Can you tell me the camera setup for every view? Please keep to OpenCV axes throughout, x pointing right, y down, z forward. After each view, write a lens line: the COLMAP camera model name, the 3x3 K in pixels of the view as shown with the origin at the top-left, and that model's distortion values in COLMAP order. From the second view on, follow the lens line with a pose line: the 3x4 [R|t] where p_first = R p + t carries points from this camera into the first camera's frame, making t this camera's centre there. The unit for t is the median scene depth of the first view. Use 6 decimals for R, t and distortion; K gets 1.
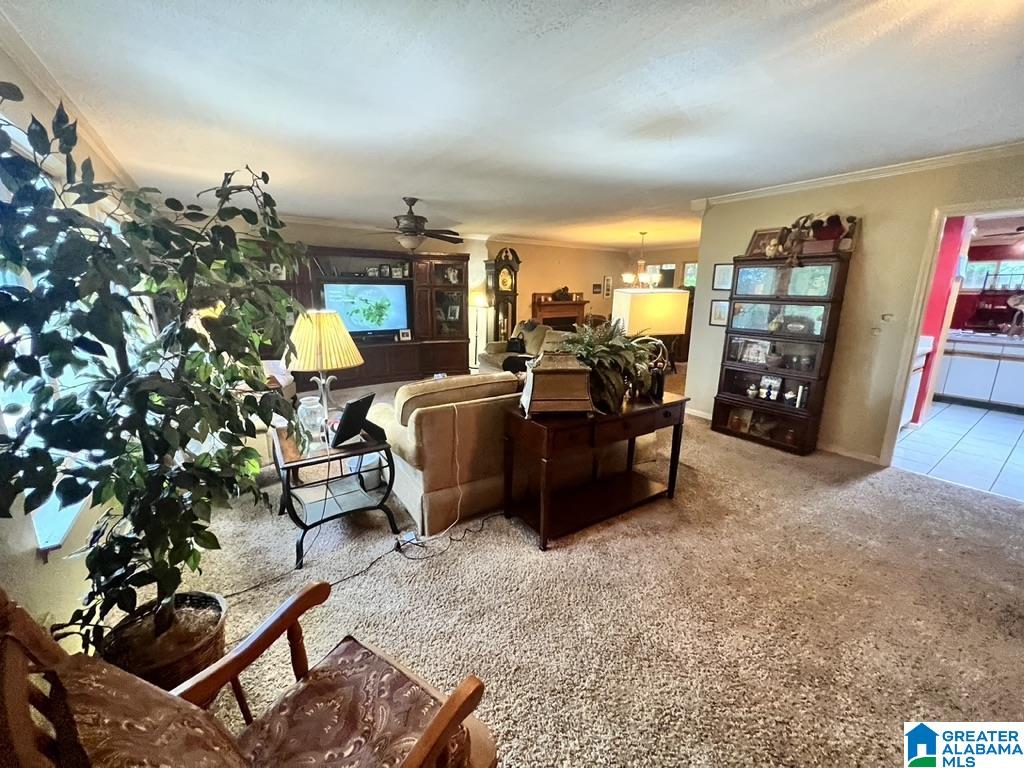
lens RADIAL K [[411.0, 0, 511.0], [0, 411.0, 382.2], [0, 0, 1]] dist [0.000281, 0.000002]
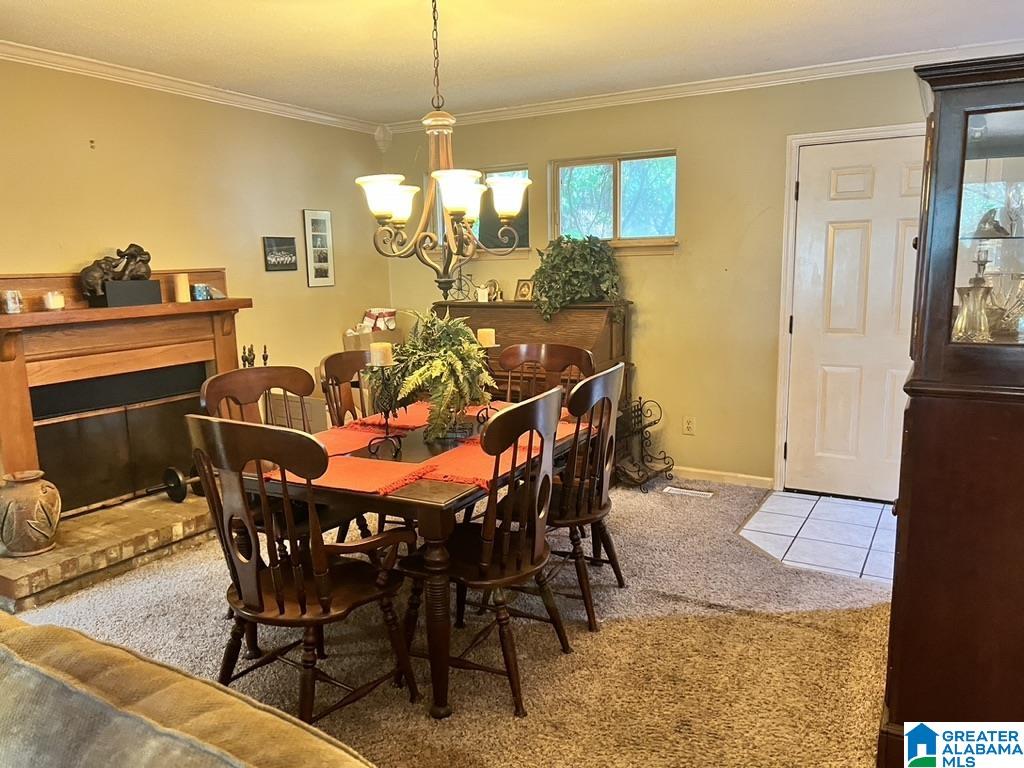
lens RADIAL K [[769.7, 0, 512.5], [0, 769.7, 385.9], [0, 0, 1]] dist [0.003820, 0.000571]
pose [[0.909421, -0.082532, 0.407604, 0.140202], [0.106300, 0.993683, -0.035969, -0.109775], [-0.402061, 0.076039, 0.912450, 0.498402]]
